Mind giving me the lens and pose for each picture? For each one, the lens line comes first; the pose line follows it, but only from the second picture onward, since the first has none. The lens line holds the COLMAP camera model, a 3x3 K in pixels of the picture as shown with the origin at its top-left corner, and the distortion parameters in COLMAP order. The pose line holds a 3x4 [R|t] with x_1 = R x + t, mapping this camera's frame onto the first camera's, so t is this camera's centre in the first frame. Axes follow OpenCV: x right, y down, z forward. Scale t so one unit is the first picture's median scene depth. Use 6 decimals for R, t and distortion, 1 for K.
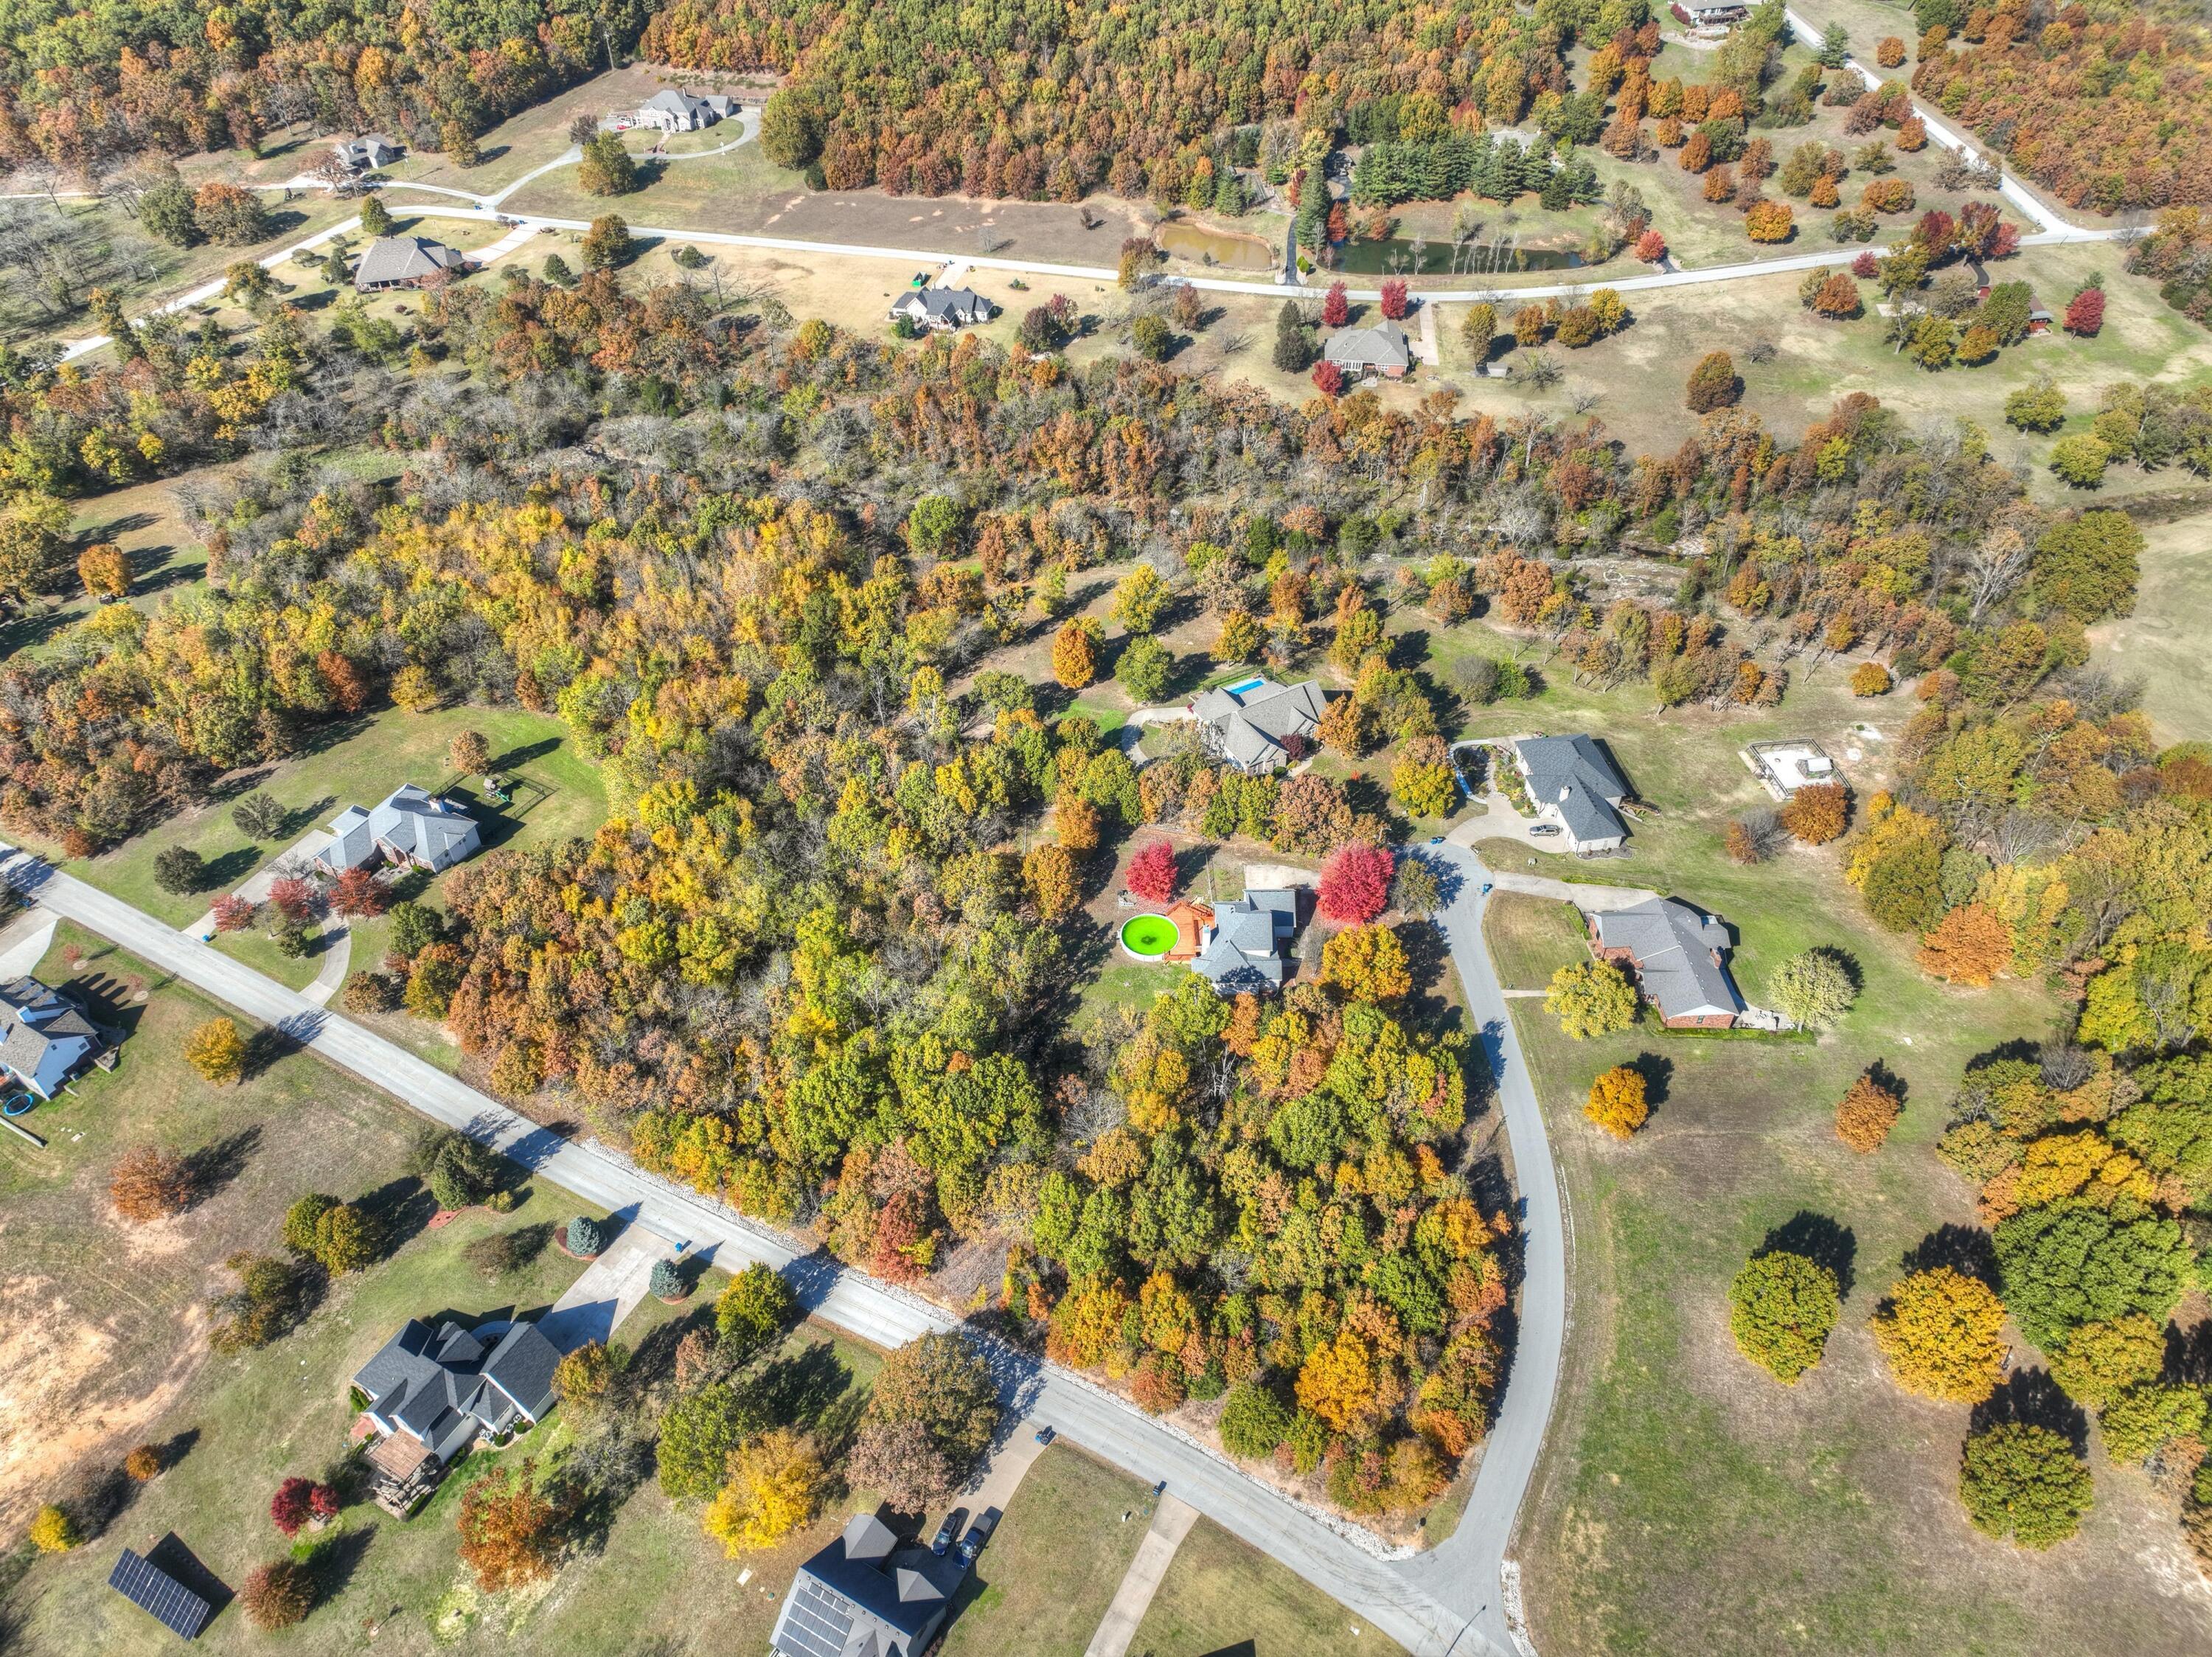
lens RADIAL K [[1554.0, 0, 1111.6], [0, 1554.0, 825.8], [0, 0, 1]] dist [0.001604, 0.012758]
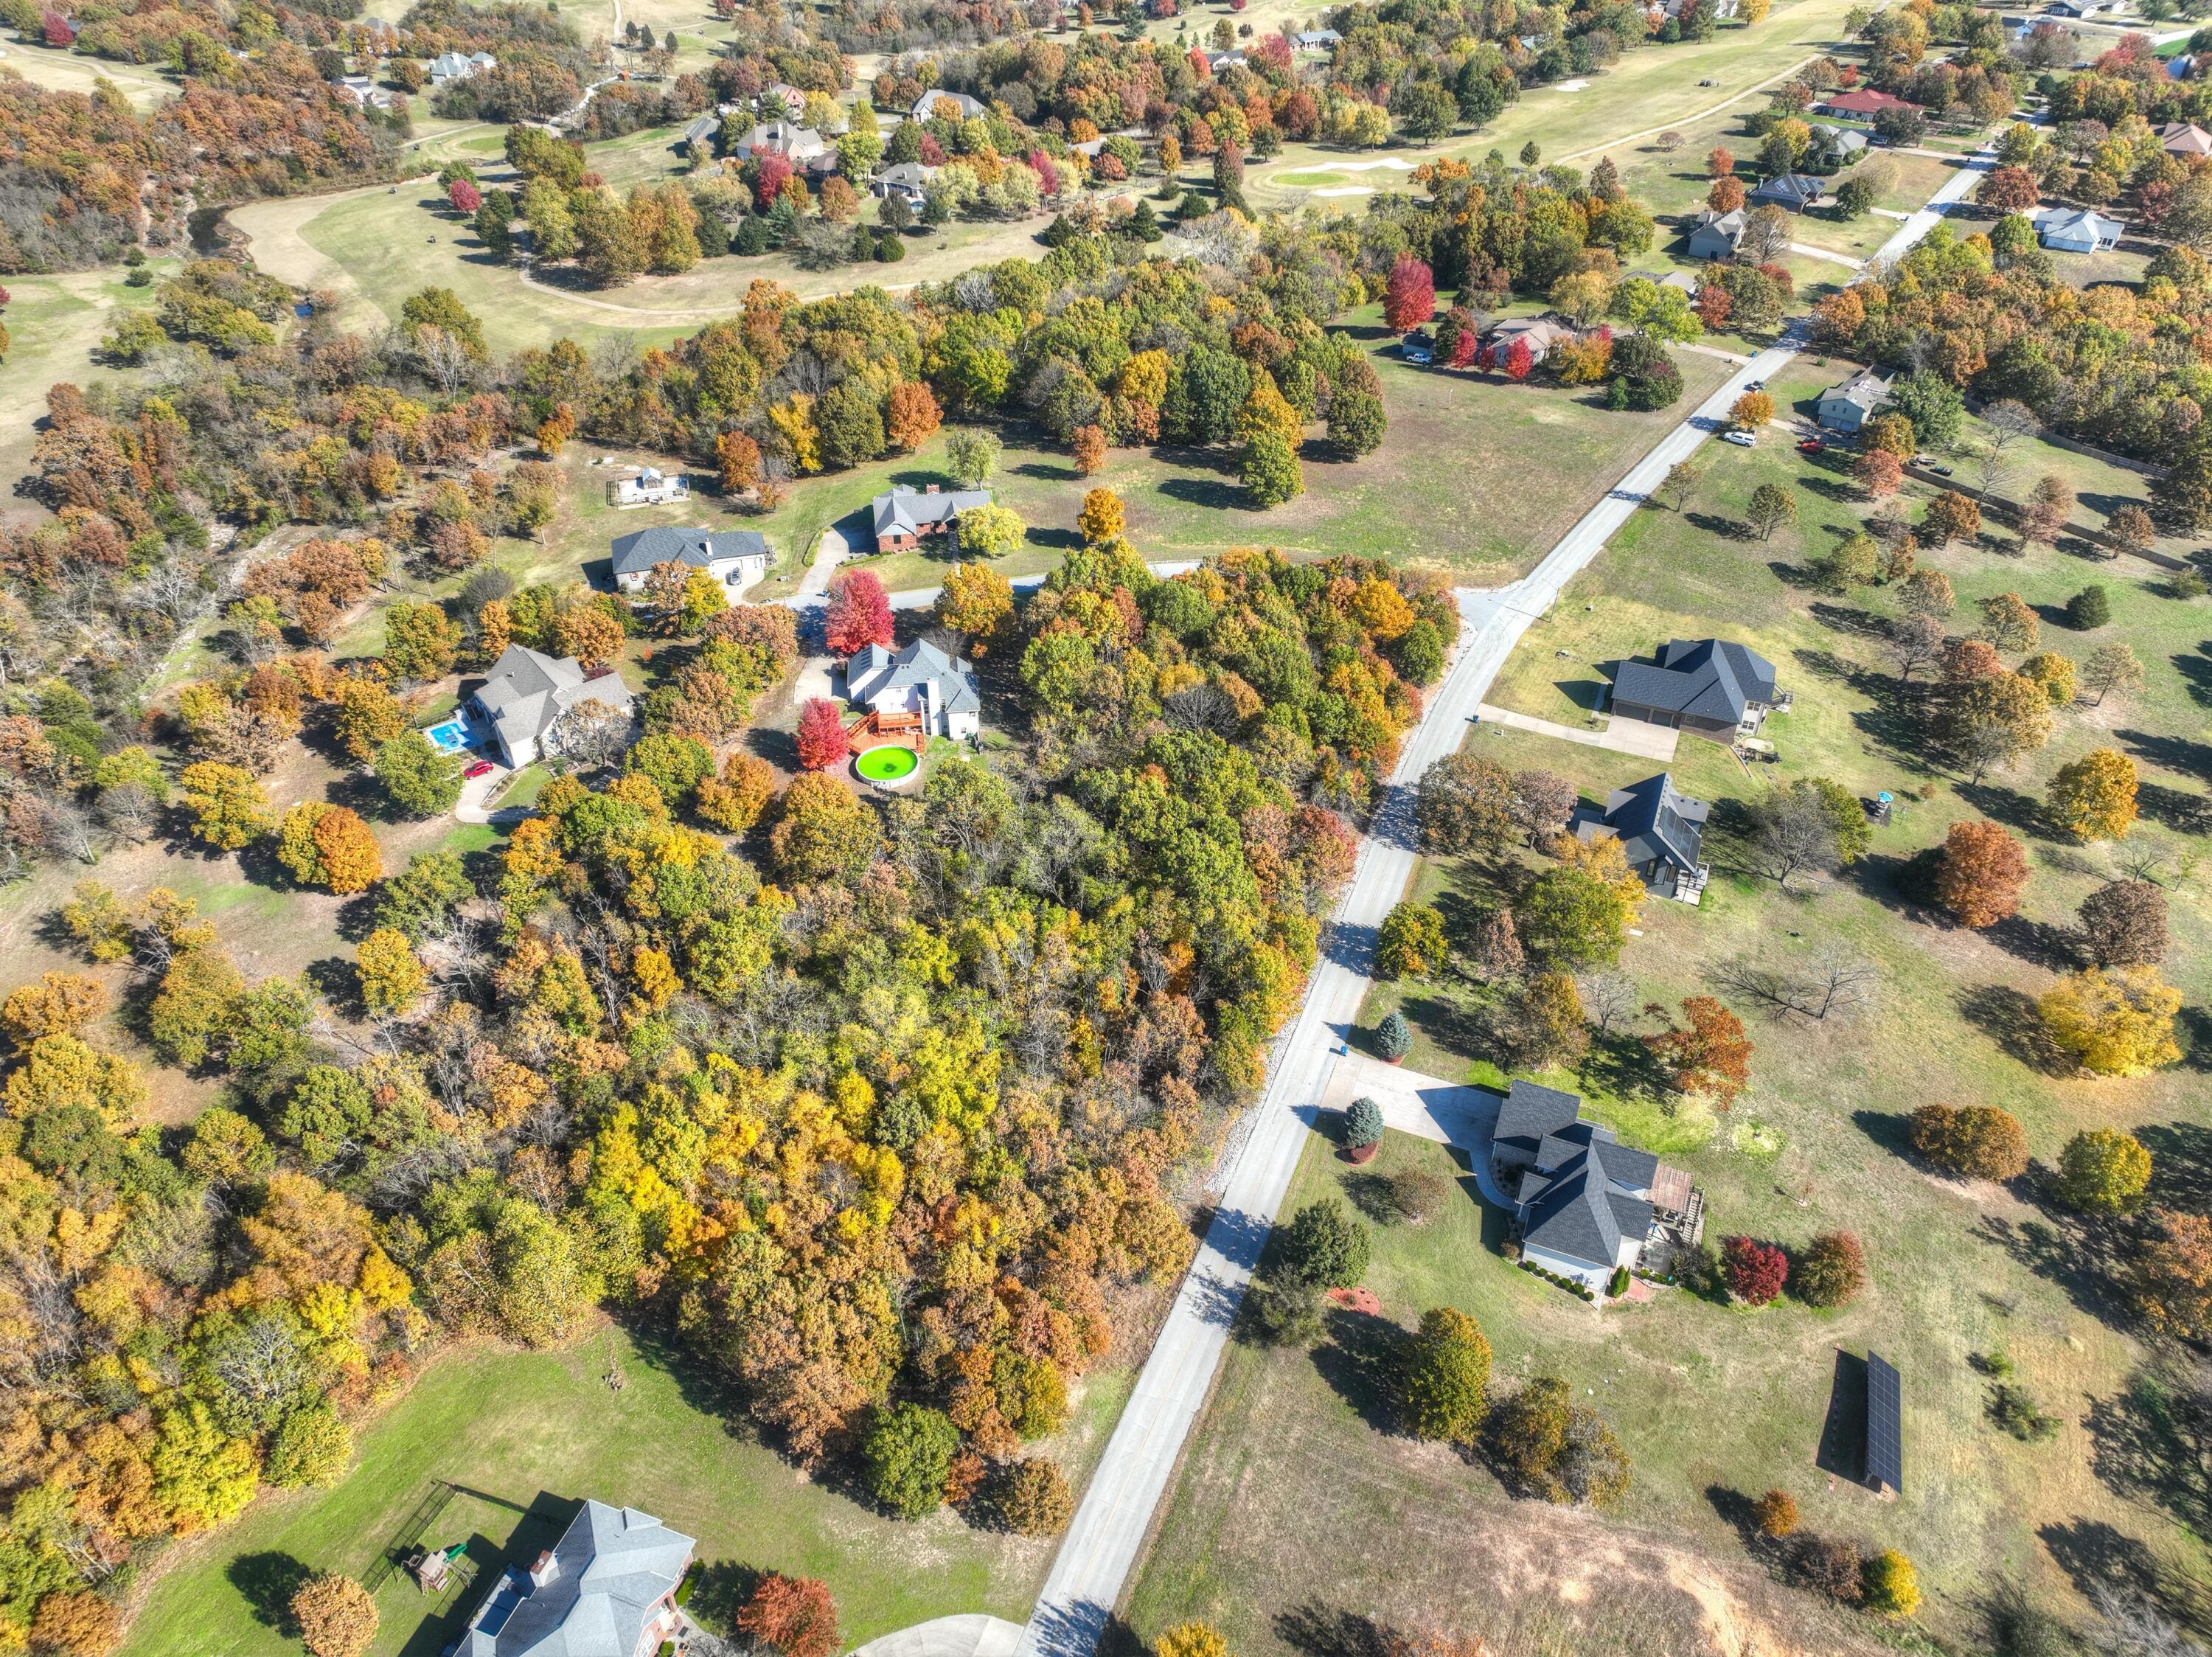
lens RADIAL K [[1554.0, 0, 1111.6], [0, 1554.0, 825.8], [0, 0, 1]] dist [0.001604, 0.012758]
pose [[-0.112295, -0.604692, 0.788503, -0.801760], [0.656149, 0.550795, 0.515842, -0.317825], [-0.746230, 0.575302, 0.334916, 0.647290]]
